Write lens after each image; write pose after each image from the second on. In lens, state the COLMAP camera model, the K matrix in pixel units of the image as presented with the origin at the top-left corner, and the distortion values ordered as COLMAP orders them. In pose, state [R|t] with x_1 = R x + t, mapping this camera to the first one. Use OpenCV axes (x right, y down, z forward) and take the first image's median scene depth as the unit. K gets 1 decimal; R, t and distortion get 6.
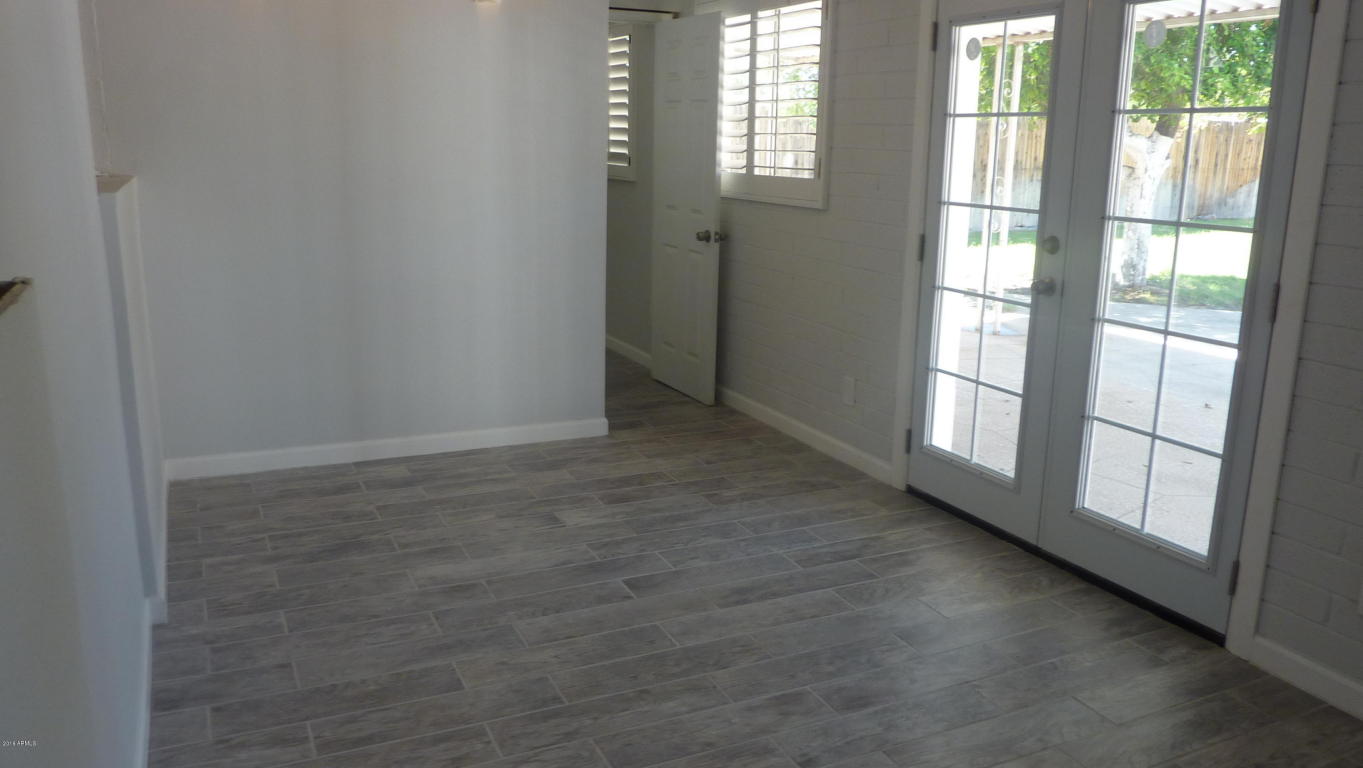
lens RADIAL K [[1024.1, 0, 681.5], [0, 1024.1, 384.0], [0, 0, 1]] dist [0.008943, -0.052433]
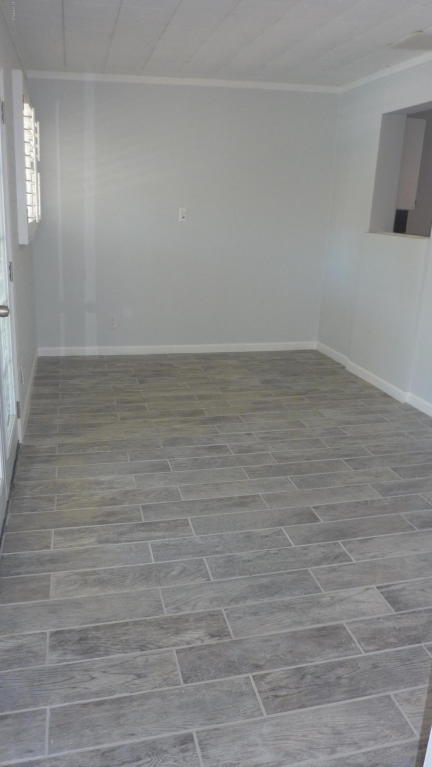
lens RADIAL K [[576.3, 0, 216.0], [0, 576.3, 383.5], [0, 0, 1]] dist [0.008943, -0.052433]
pose [[-0.976999, -0.118179, 0.177504, -0.030277], [-0.012443, 0.862565, 0.505793, -0.324841], [-0.212883, 0.491951, -0.844195, 1.366862]]
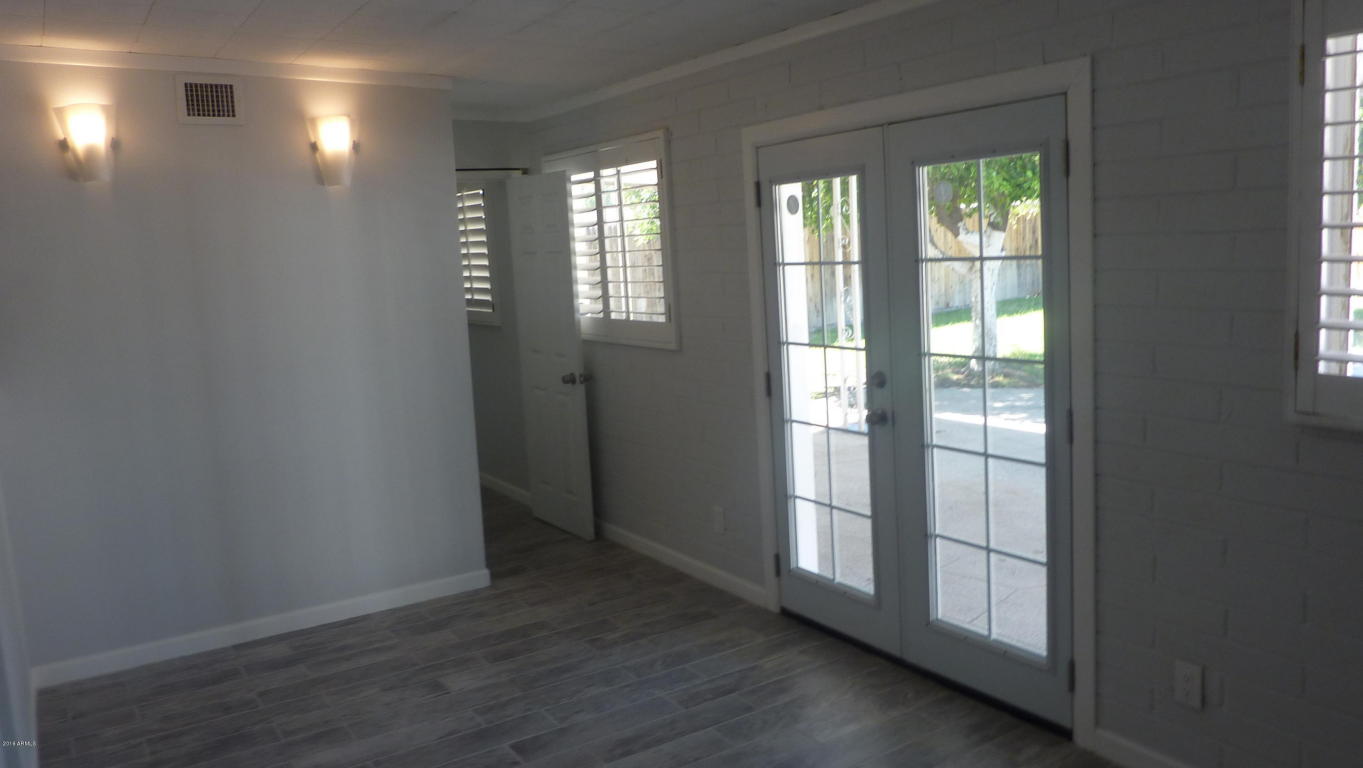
lens RADIAL K [[1024.1, 0, 681.5], [0, 1024.1, 384.0], [0, 0, 1]] dist [0.008943, -0.052433]
pose [[0.989852, -0.089173, 0.110636, 0.026417], [0.099542, 0.990768, -0.092029, -0.045258], [-0.101408, 0.102108, 0.989591, -0.054146]]
